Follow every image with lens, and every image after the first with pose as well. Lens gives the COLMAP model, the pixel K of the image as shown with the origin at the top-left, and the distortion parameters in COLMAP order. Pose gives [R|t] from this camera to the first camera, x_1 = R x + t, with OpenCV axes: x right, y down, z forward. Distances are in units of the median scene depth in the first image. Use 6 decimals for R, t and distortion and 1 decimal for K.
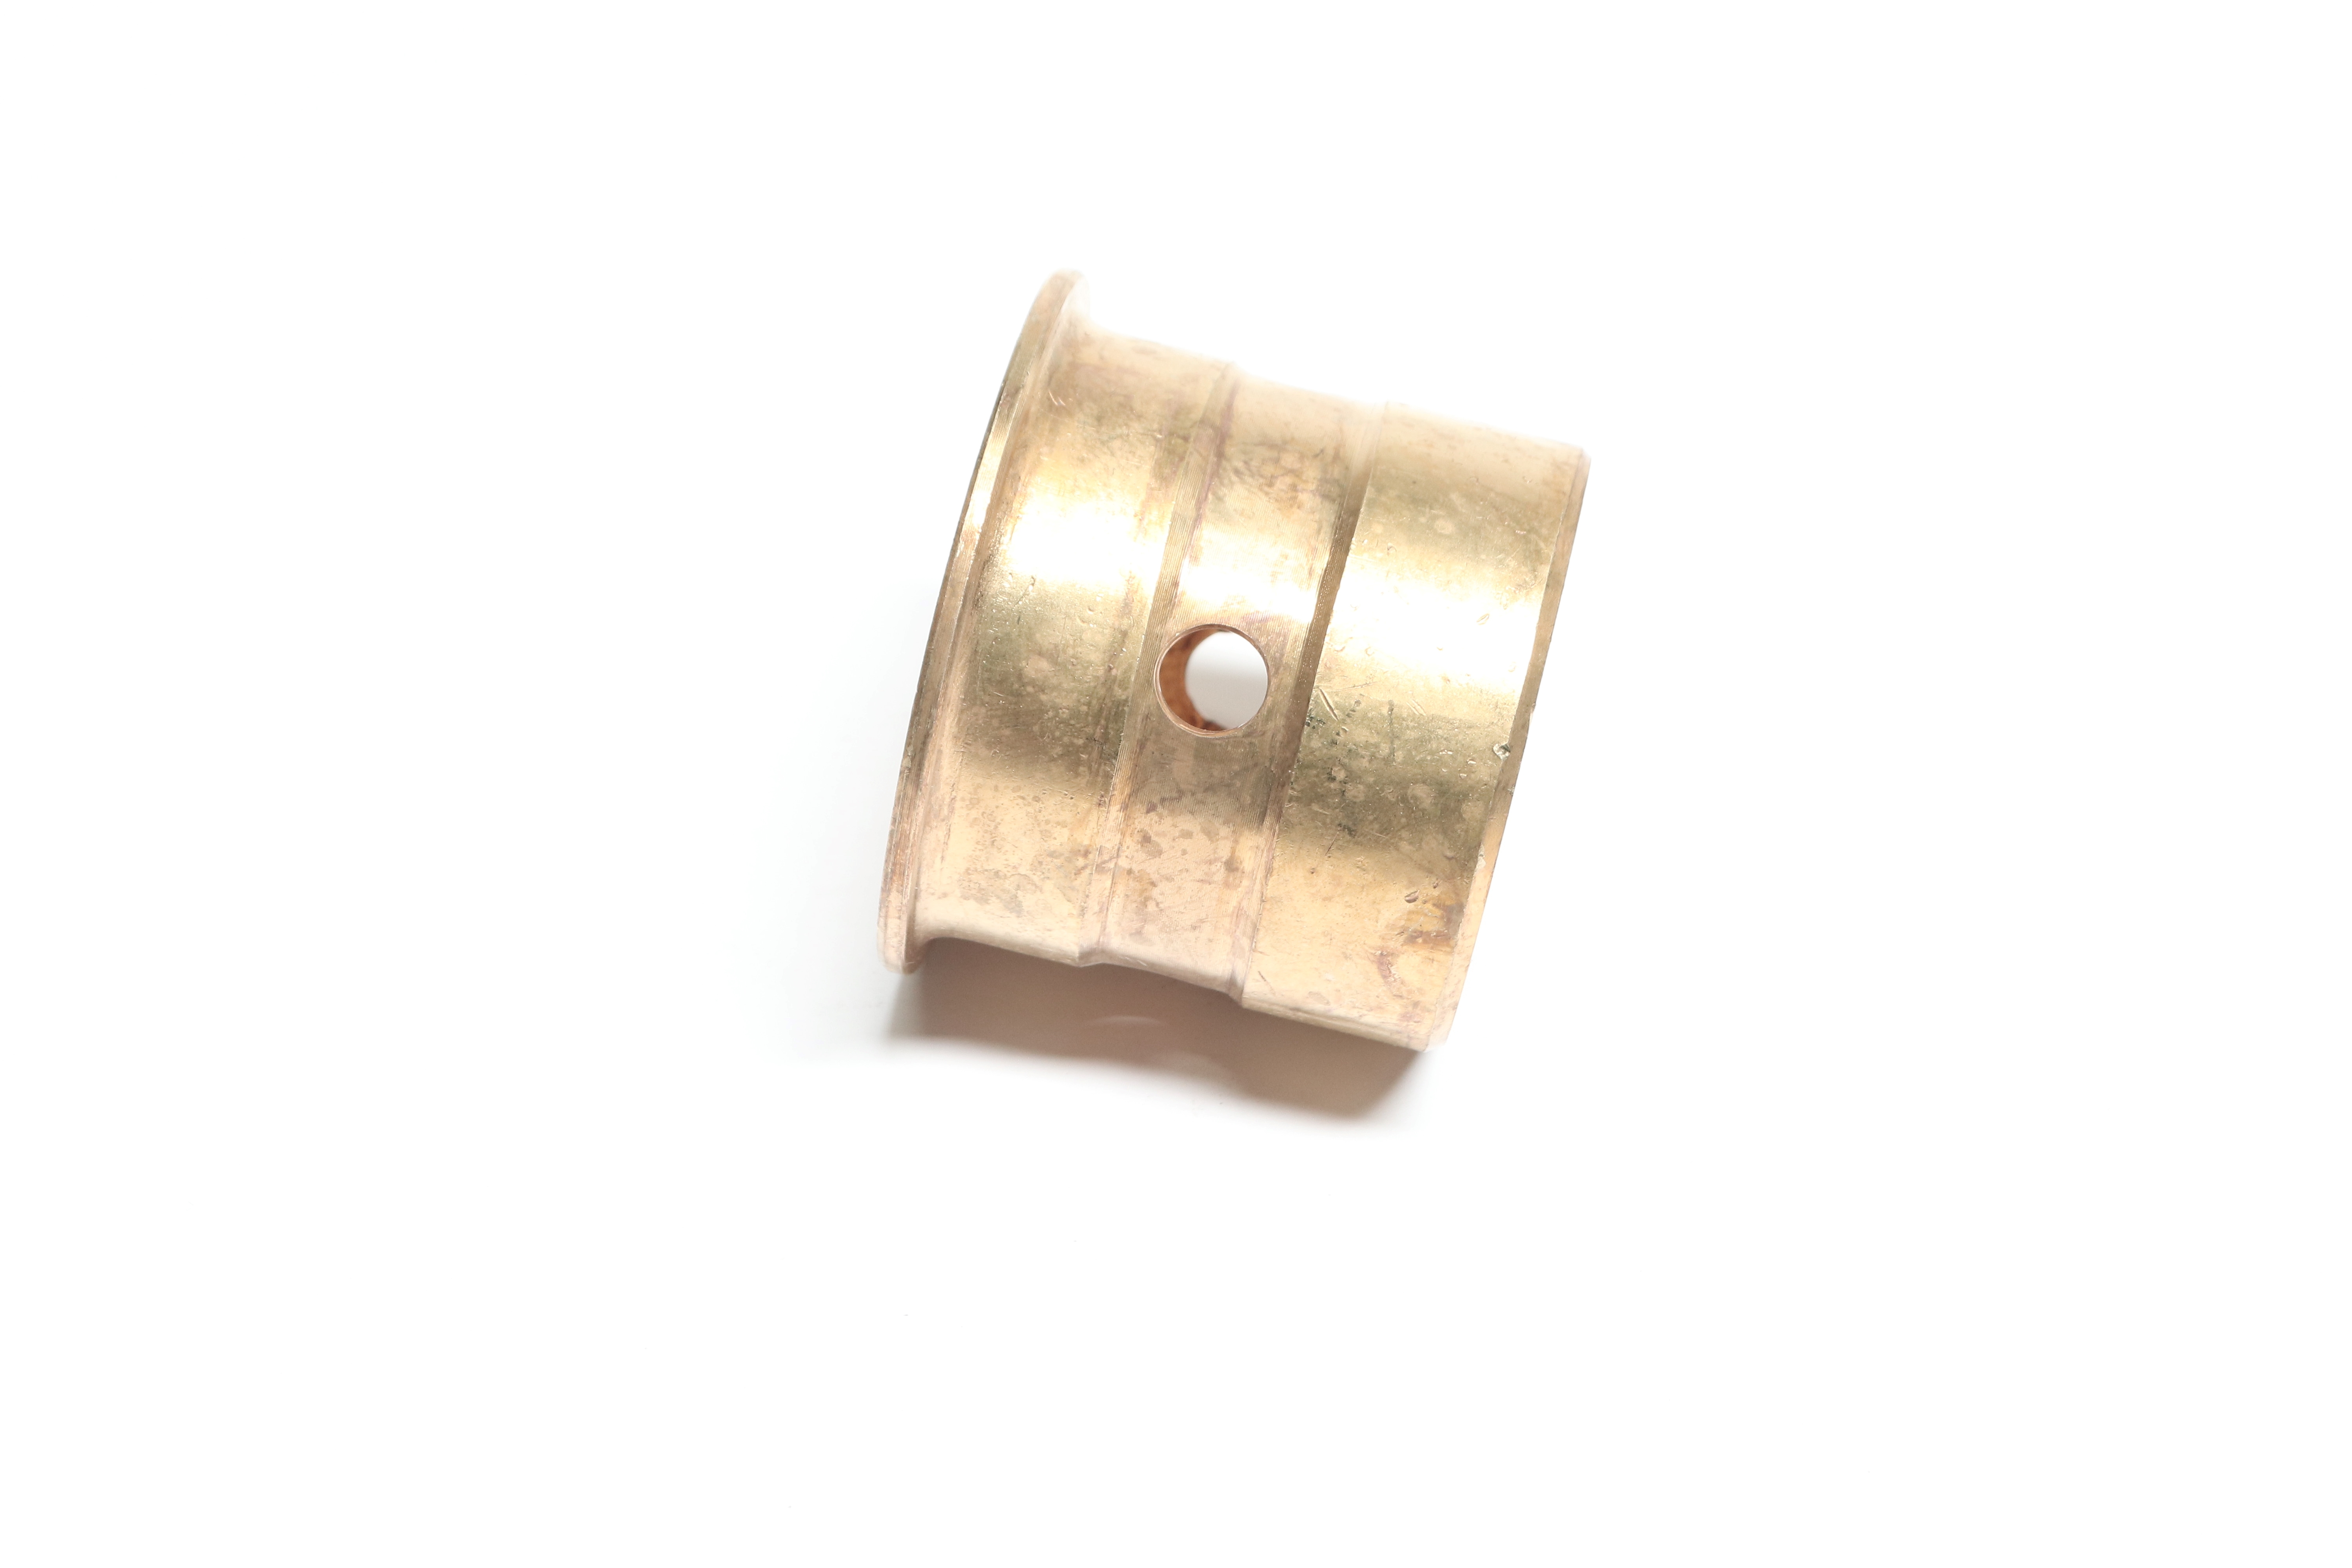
lens RADIAL K [[5010.6, 0, 1176.0], [0, 5010.6, 784.0], [0, 0, 1]] dist [0.001808, -0.001674]
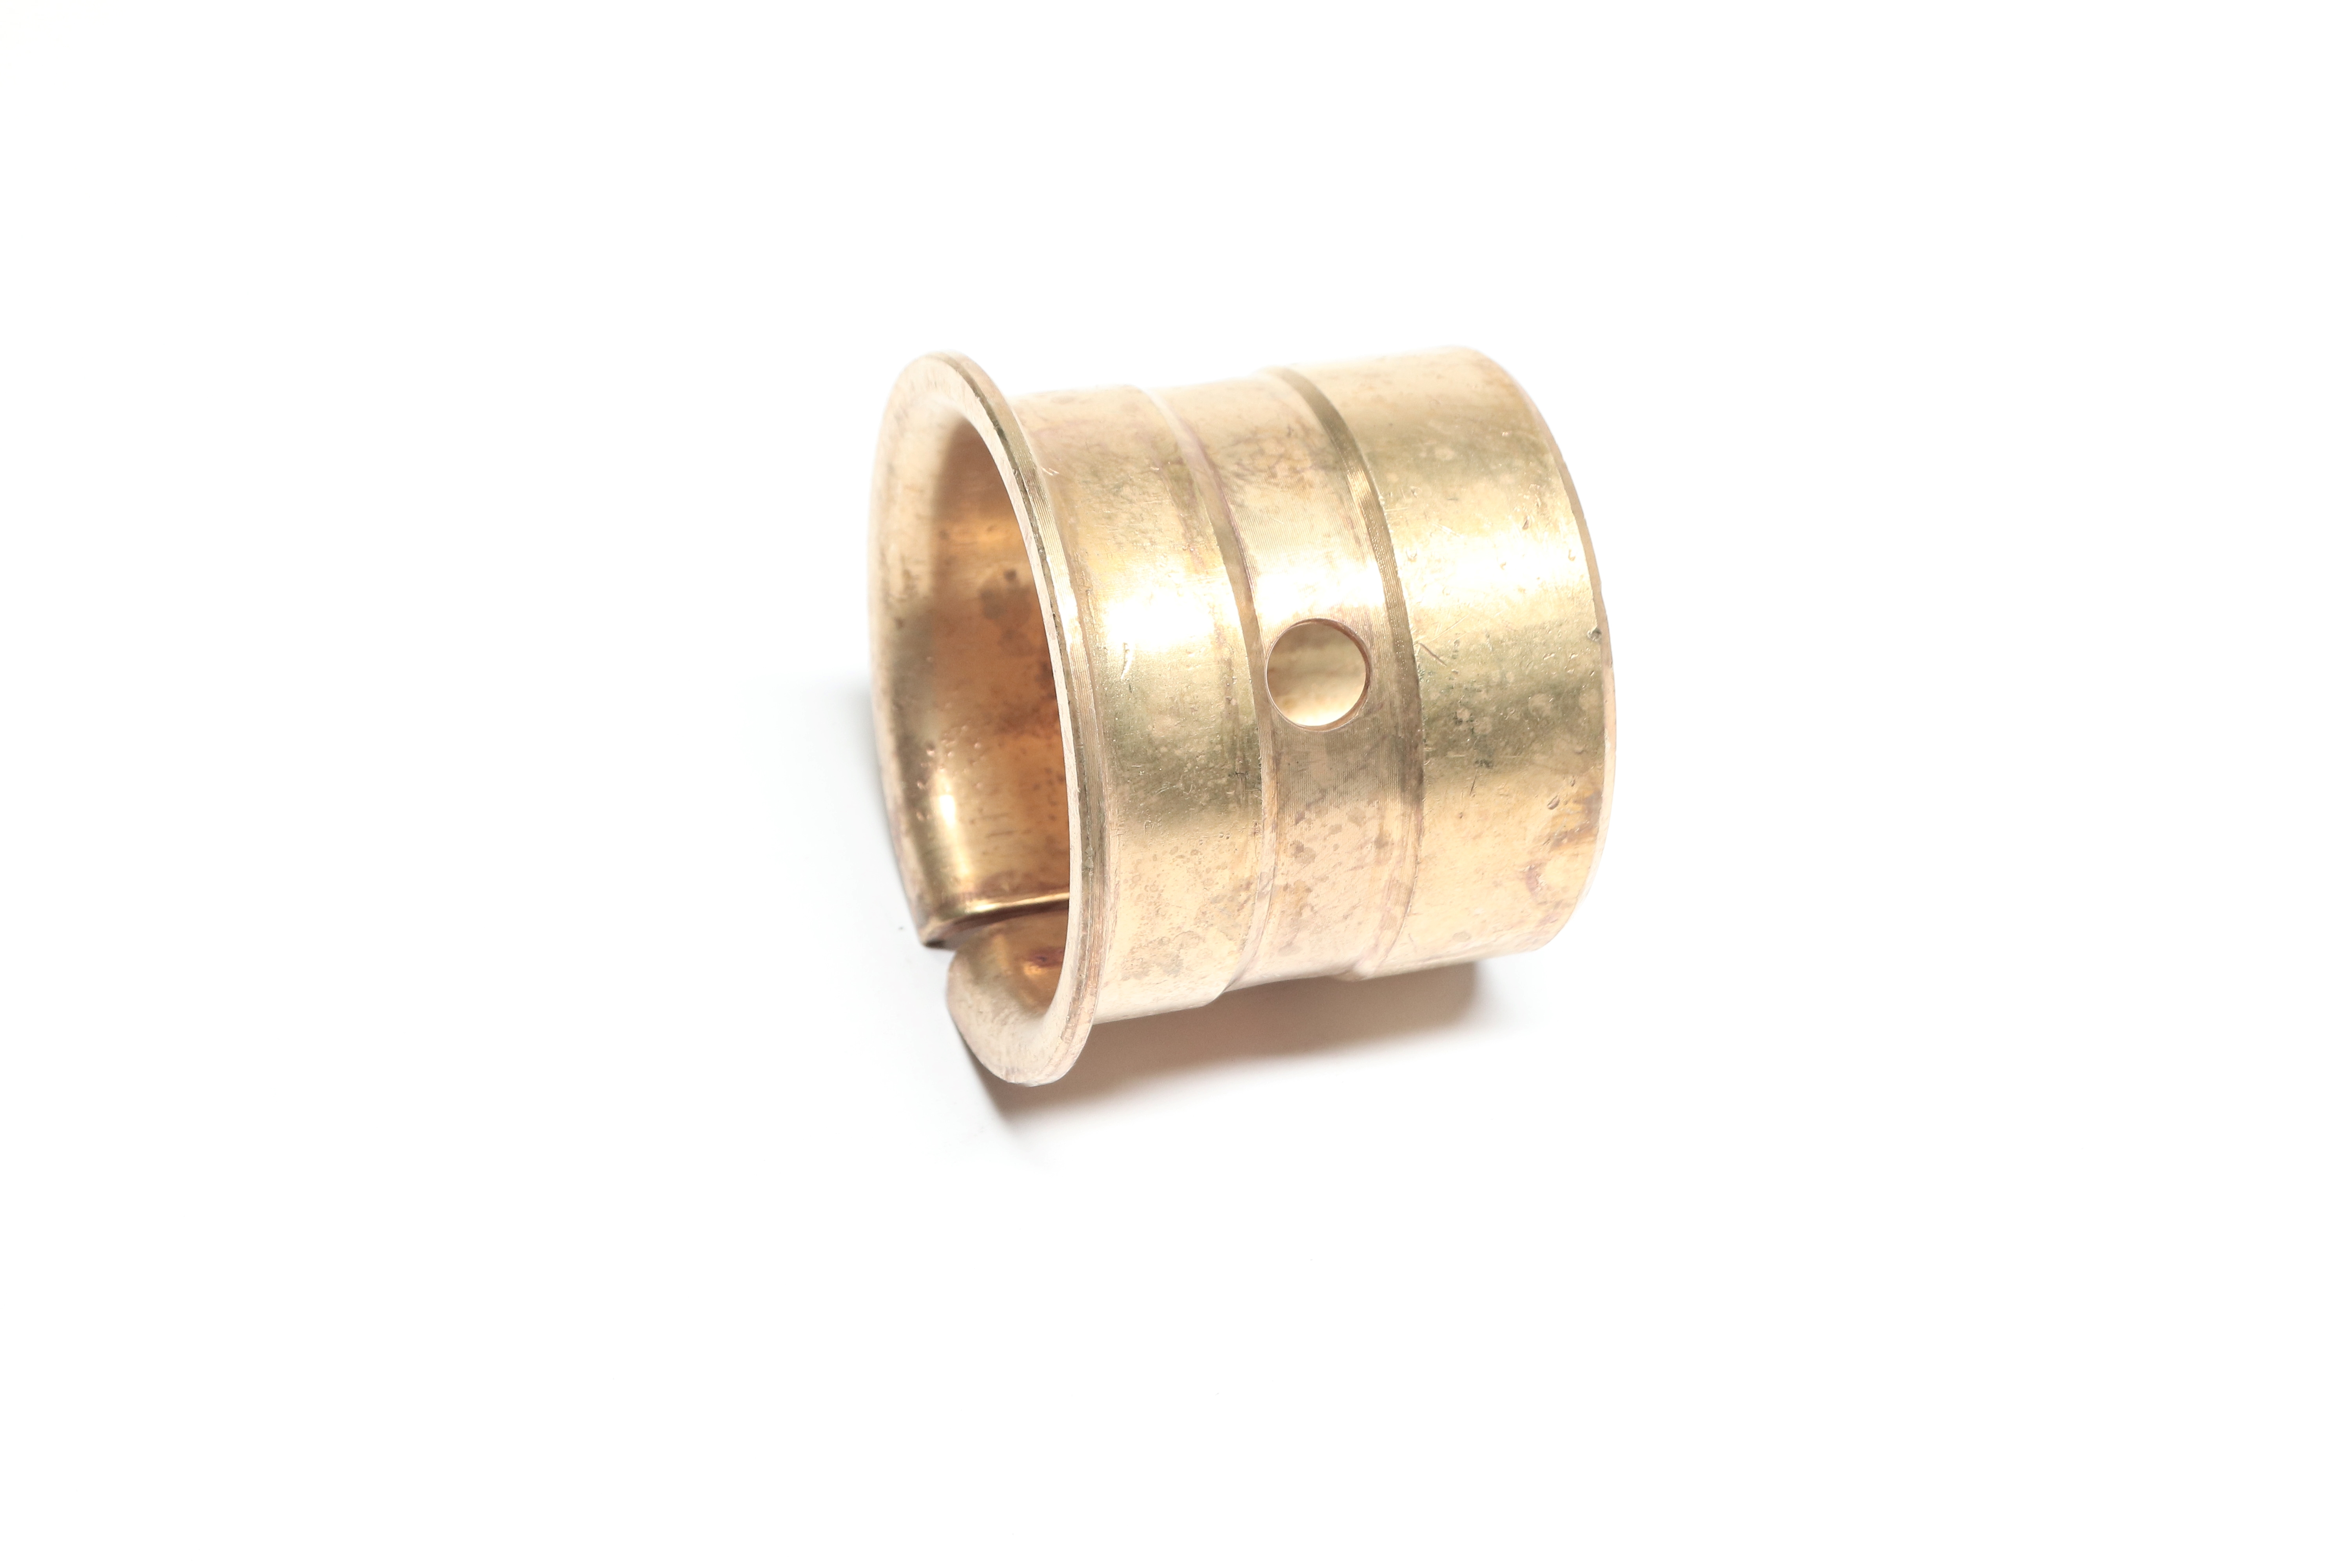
lens RADIAL K [[5010.6, 0, 1176.0], [0, 5010.6, 784.0], [0, 0, 1]] dist [0.001808, -0.001674]
pose [[0.851228, -0.366602, 0.375518, -0.398065], [0.360770, 0.928437, 0.088597, -0.098645], [-0.381124, 0.060059, 0.922571, 0.086880]]
